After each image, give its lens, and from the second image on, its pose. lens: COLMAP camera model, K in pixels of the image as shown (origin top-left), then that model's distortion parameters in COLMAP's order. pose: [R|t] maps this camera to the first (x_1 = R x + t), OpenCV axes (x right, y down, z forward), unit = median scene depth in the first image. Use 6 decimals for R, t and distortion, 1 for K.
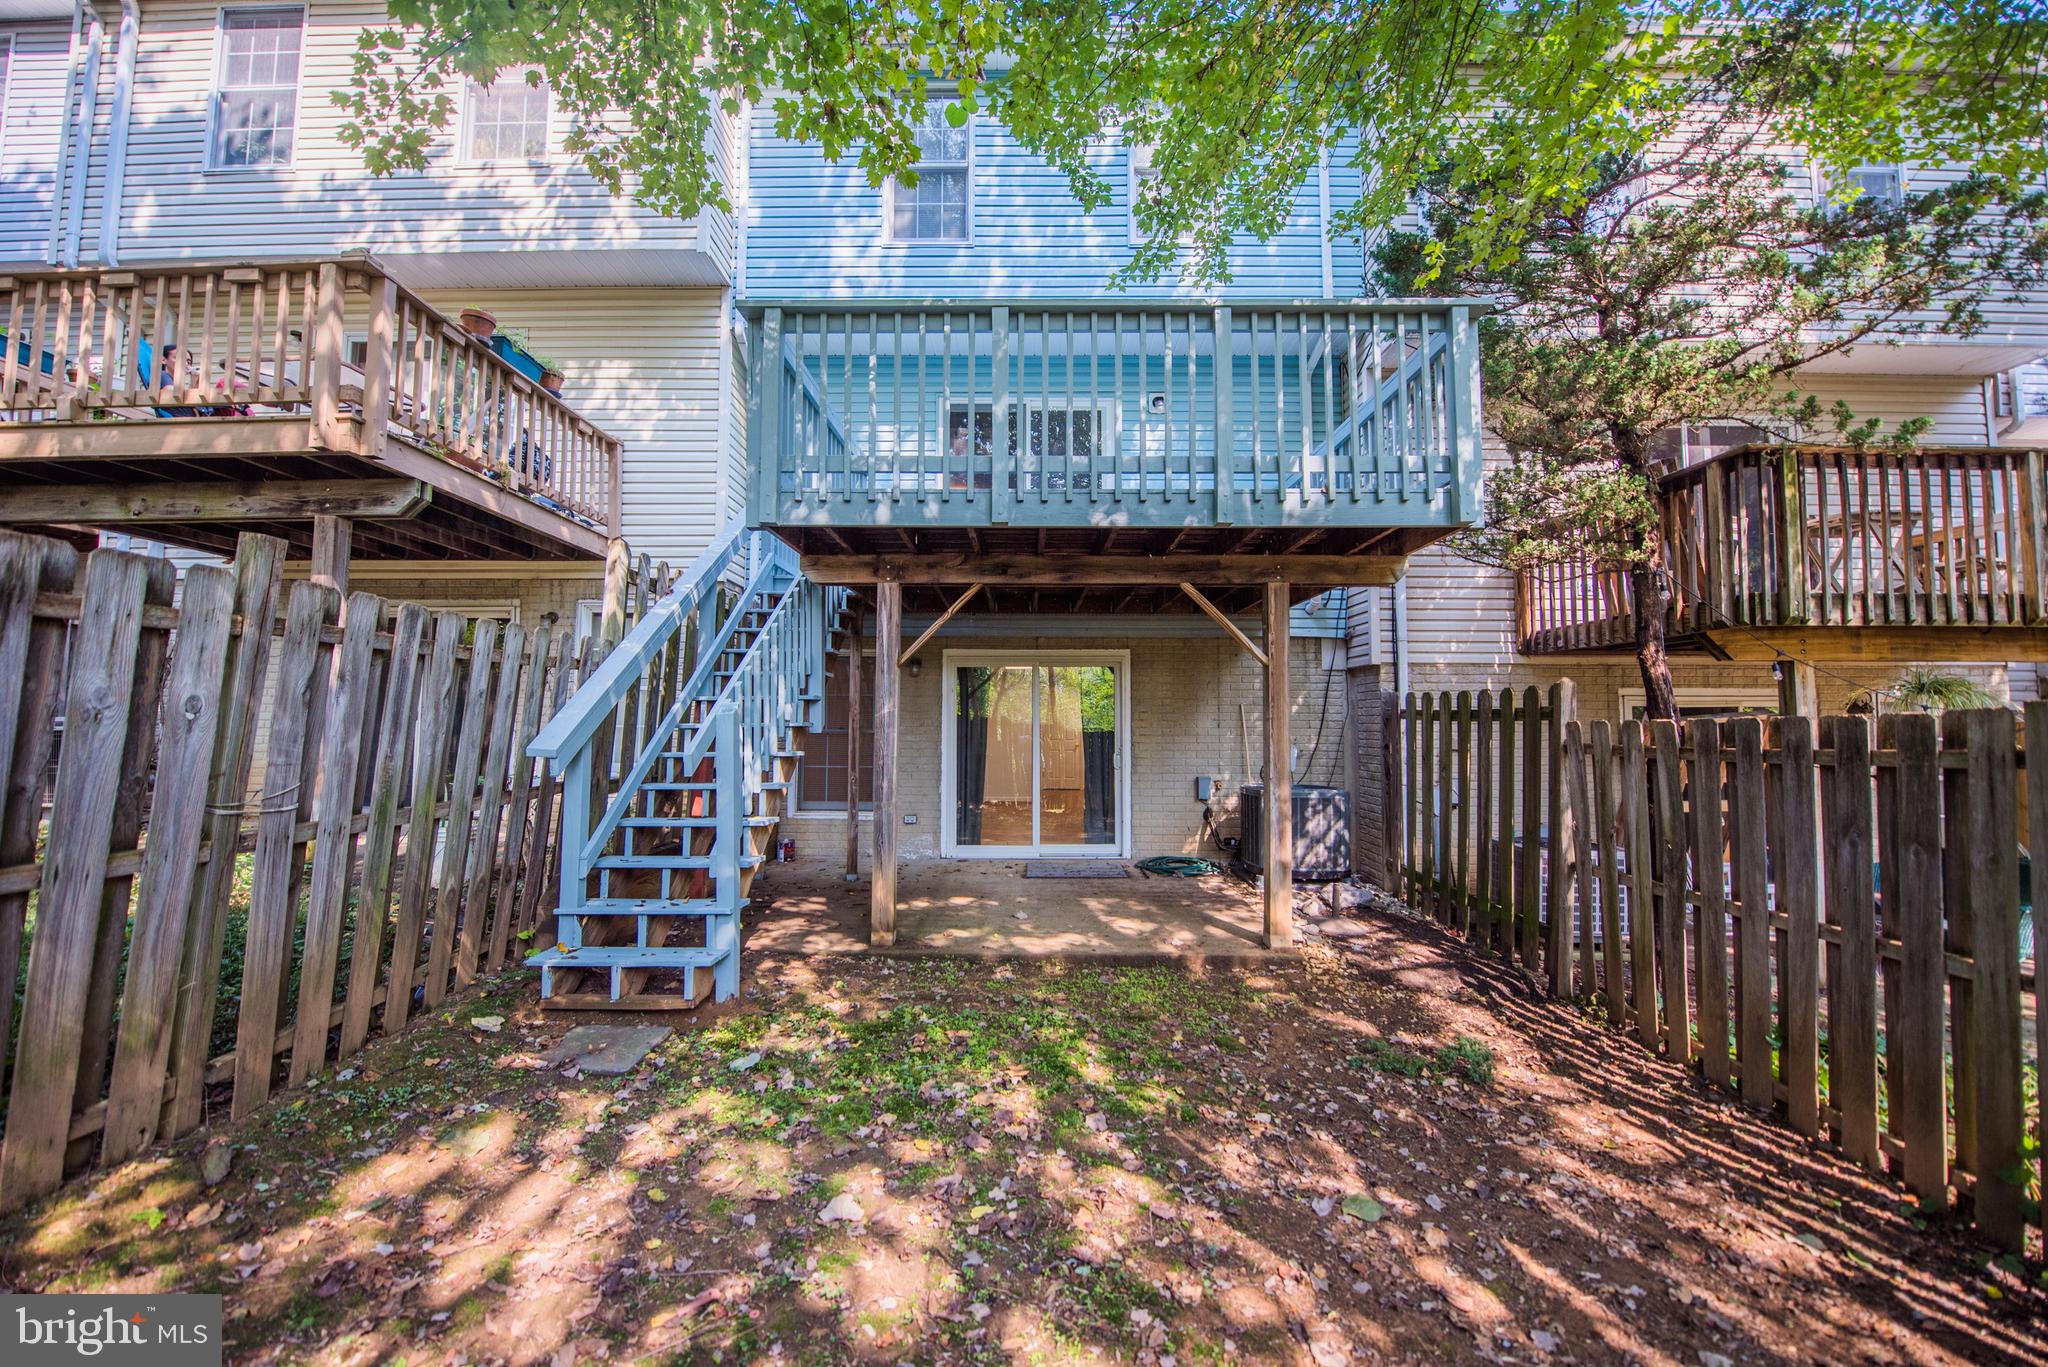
lens RADIAL K [[818.7, 0, 1024.9], [0, 818.7, 677.4], [0, 0, 1]] dist [-0.001702, -0.000461]
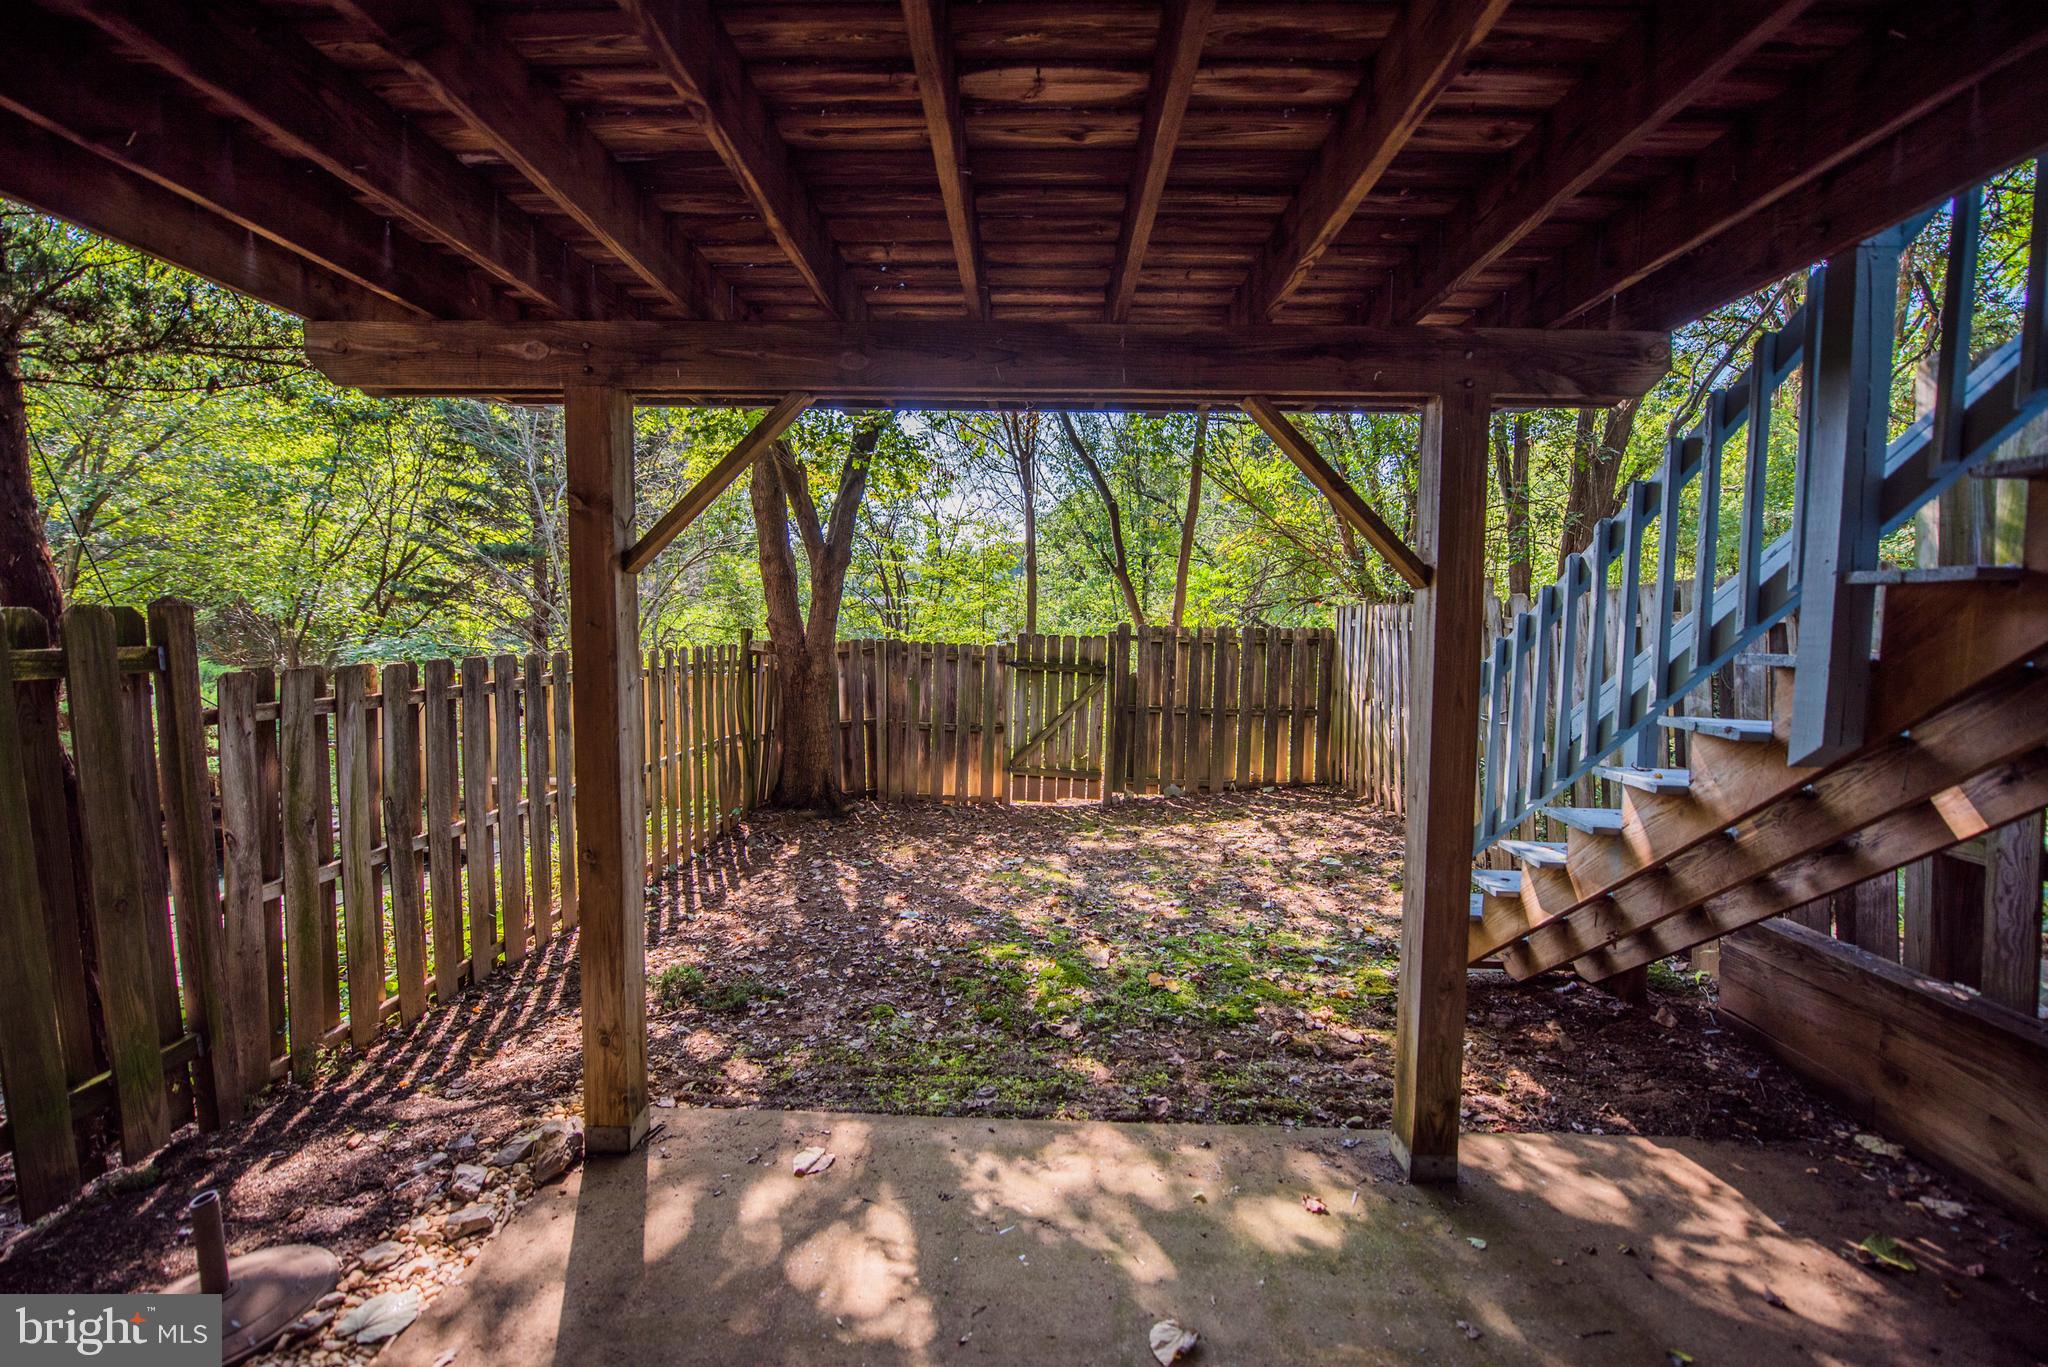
lens RADIAL K [[818.7, 0, 1024.9], [0, 818.7, 677.4], [0, 0, 1]] dist [-0.001702, -0.000461]
pose [[-0.999897, -0.012377, -0.007204, 0.148594], [-0.012583, 0.999491, 0.029302, 0.027338], [0.006838, 0.029390, -0.999545, 2.700027]]
